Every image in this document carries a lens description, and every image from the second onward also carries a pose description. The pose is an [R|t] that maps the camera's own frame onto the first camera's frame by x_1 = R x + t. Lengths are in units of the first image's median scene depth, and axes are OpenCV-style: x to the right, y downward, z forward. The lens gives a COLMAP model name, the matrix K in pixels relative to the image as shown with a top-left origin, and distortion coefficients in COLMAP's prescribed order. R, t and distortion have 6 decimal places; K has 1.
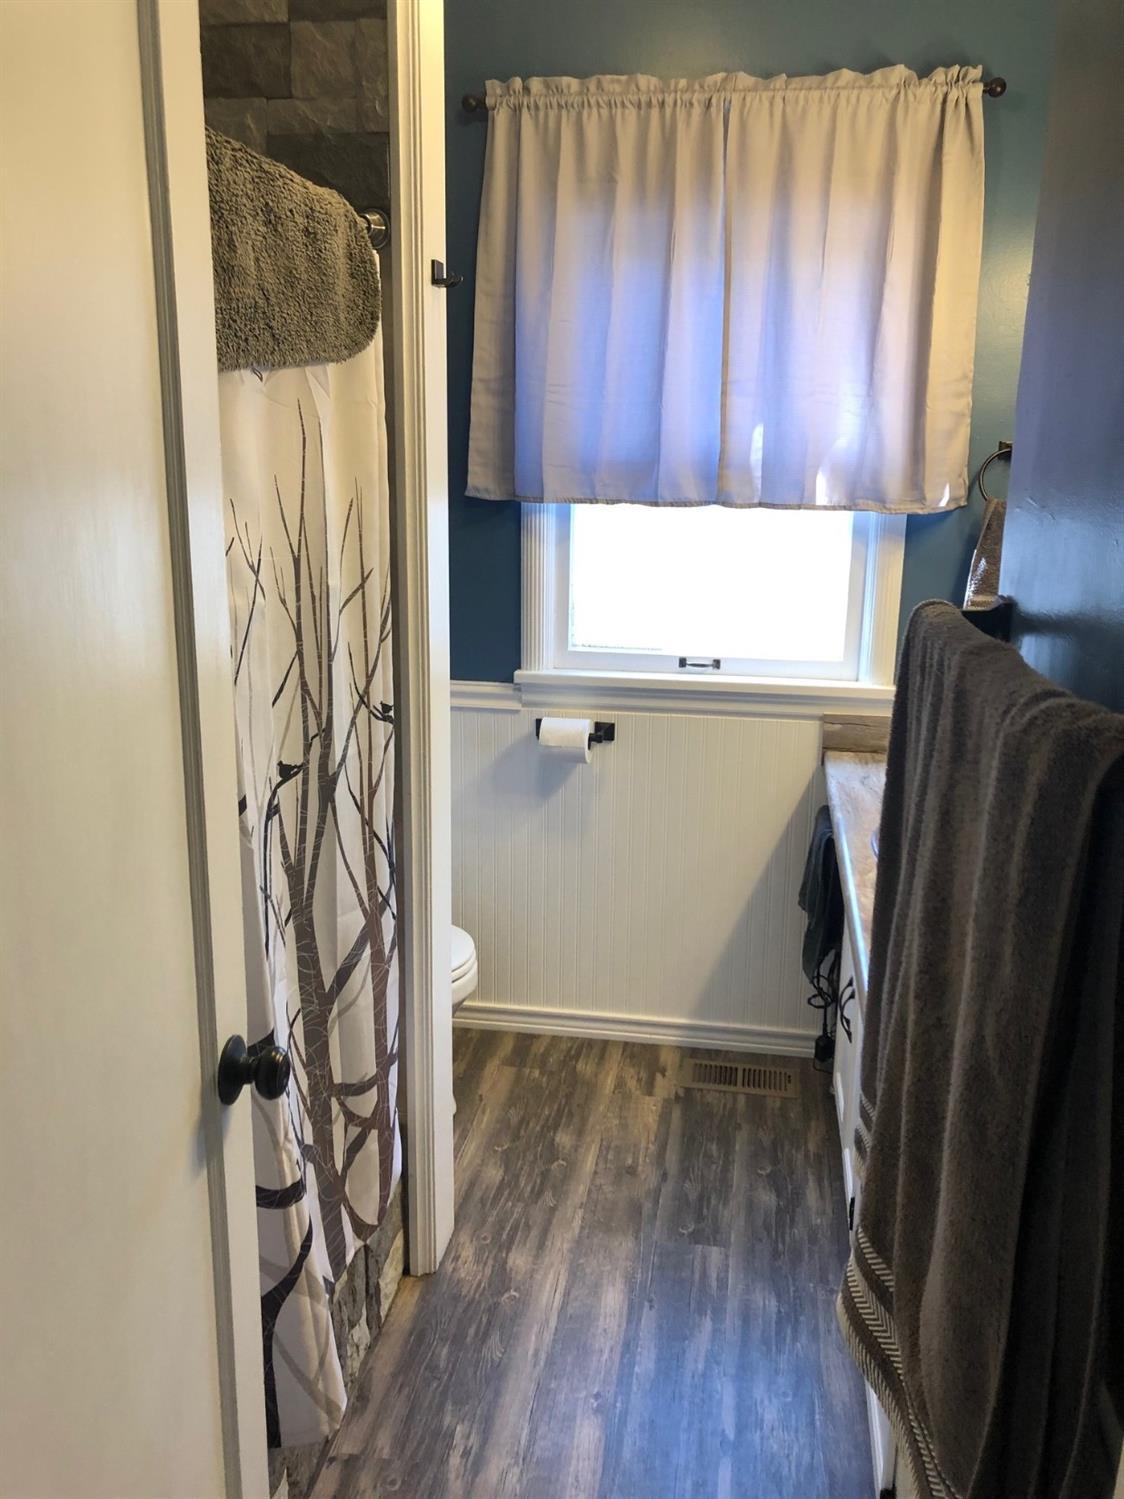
lens RADIAL K [[1243.6, 0, 578.5], [0, 1243.6, 732.5], [0, 0, 1]] dist [0.009157, 0.012923]
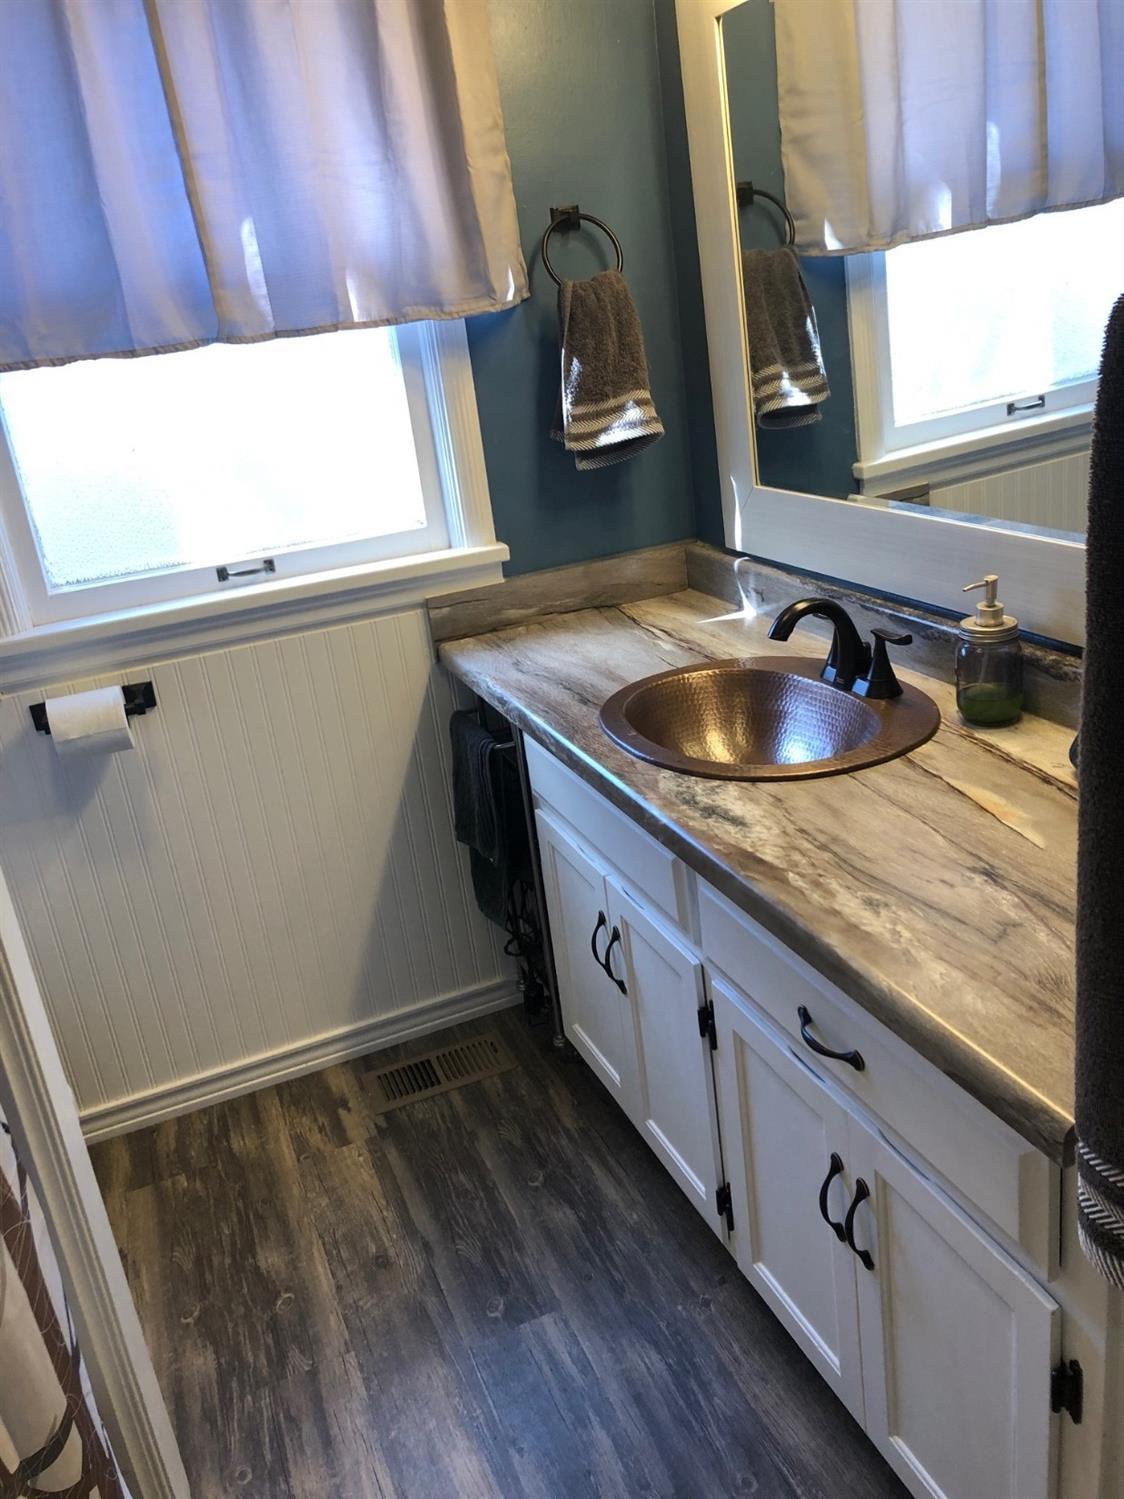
lens RADIAL K [[1243.6, 0, 578.5], [0, 1243.6, 732.5], [0, 0, 1]] dist [0.009157, 0.012923]
pose [[0.851189, -0.283446, 0.441742, -0.089765], [0.242438, 0.958801, 0.148070, -0.027047], [-0.465512, -0.018940, 0.884839, 0.281167]]
